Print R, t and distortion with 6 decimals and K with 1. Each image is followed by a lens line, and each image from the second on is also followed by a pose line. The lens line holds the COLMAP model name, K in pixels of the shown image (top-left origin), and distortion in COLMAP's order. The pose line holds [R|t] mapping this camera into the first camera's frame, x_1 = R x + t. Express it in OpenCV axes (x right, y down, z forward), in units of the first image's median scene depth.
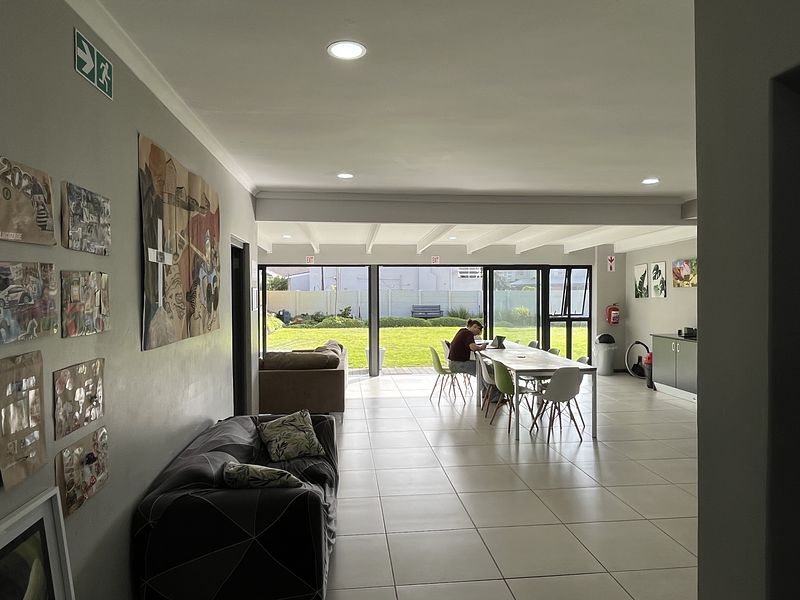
lens RADIAL K [[515.6, 0, 399.4], [0, 515.6, 300.1], [0, 0, 1]] dist [0.000726, 0.000076]
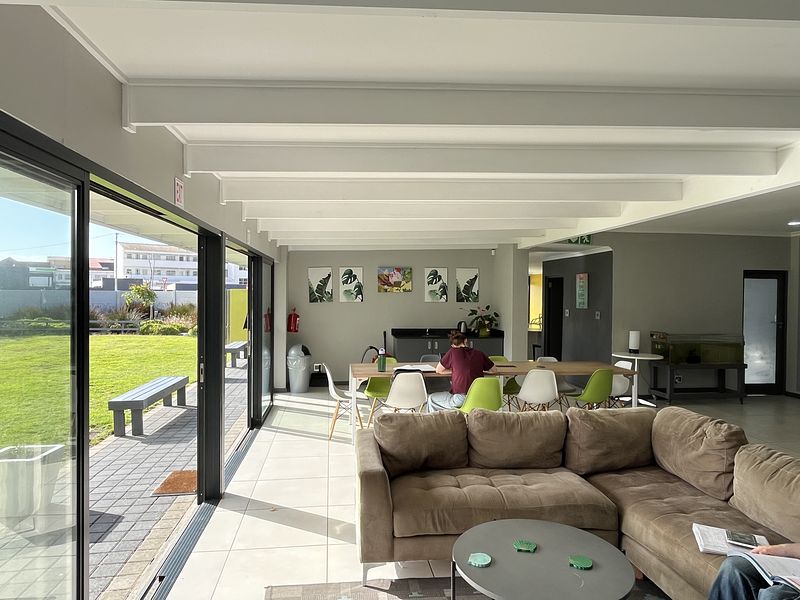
lens RADIAL K [[515.6, 0, 397.3], [0, 515.6, 301.9], [0, 0, 1]] dist [0.000726, 0.000076]
pose [[0.008455, 0.006588, 0.999943, -0.508493], [0.007998, 0.999946, -0.006655, 0.002428], [-0.999932, 0.008054, 0.008401, 0.916497]]
